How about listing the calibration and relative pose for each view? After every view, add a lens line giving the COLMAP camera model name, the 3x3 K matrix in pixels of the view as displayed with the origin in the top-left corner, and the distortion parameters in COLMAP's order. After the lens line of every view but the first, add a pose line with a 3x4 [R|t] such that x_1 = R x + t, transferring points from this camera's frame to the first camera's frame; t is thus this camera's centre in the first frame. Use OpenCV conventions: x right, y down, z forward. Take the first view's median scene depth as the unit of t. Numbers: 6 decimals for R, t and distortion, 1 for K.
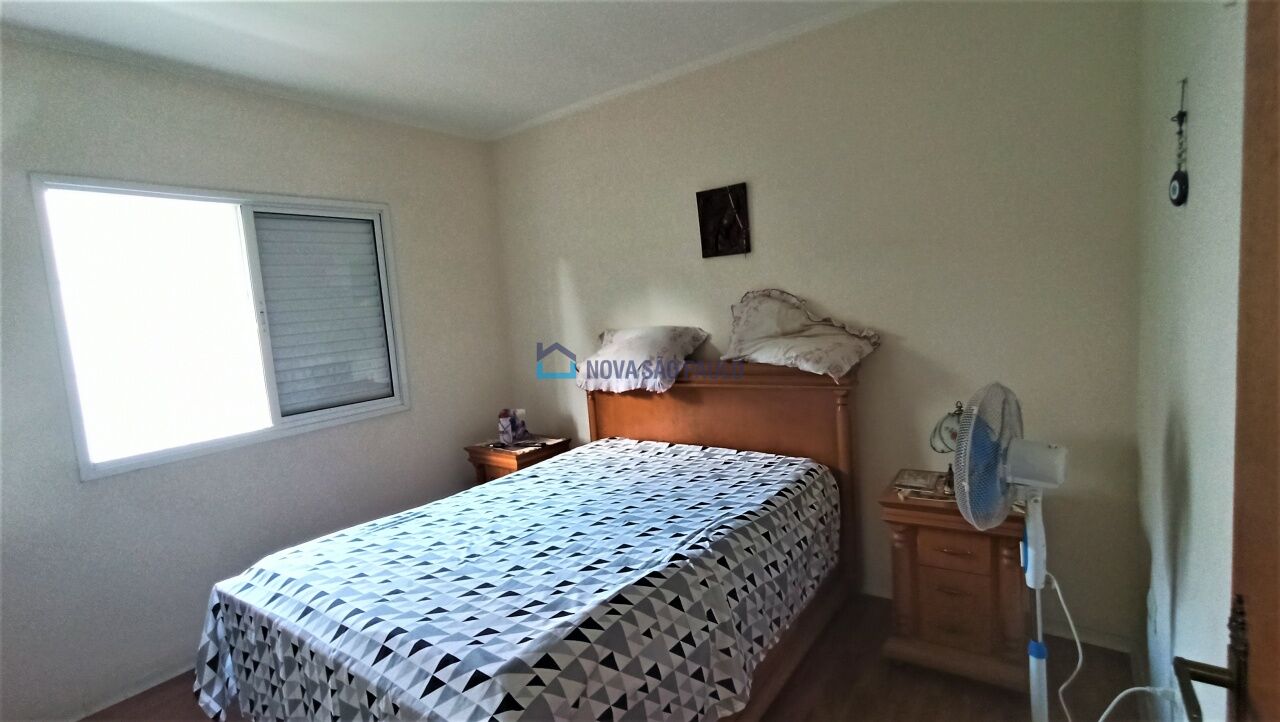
lens RADIAL K [[589.1, 0, 648.6], [0, 589.1, 364.6], [0, 0, 1]] dist [-0.015819, 0.011701]
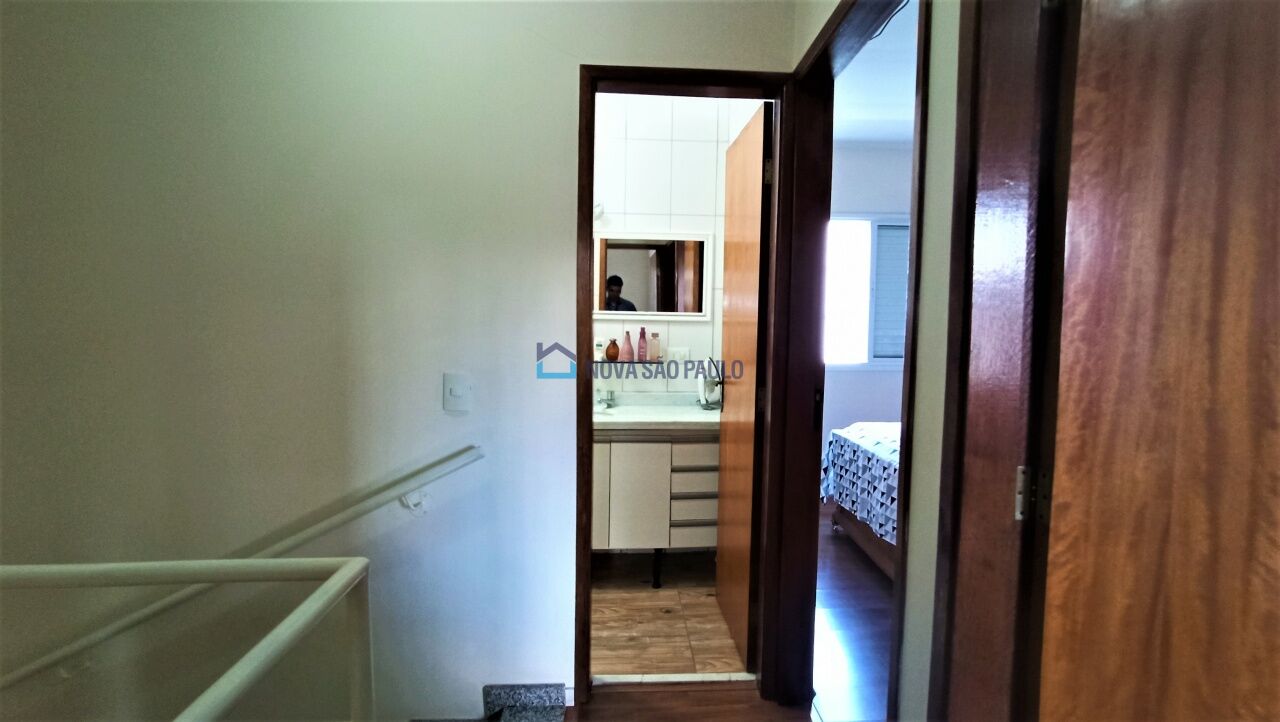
lens RADIAL K [[589.1, 0, 640.6], [0, 589.1, 364.3], [0, 0, 1]] dist [-0.015819, 0.011701]
pose [[0.598703, 0.138946, -0.788827, 0.356344], [-0.133283, 0.988390, 0.072938, 0.113037], [0.789804, 0.061469, 0.610271, -0.660195]]
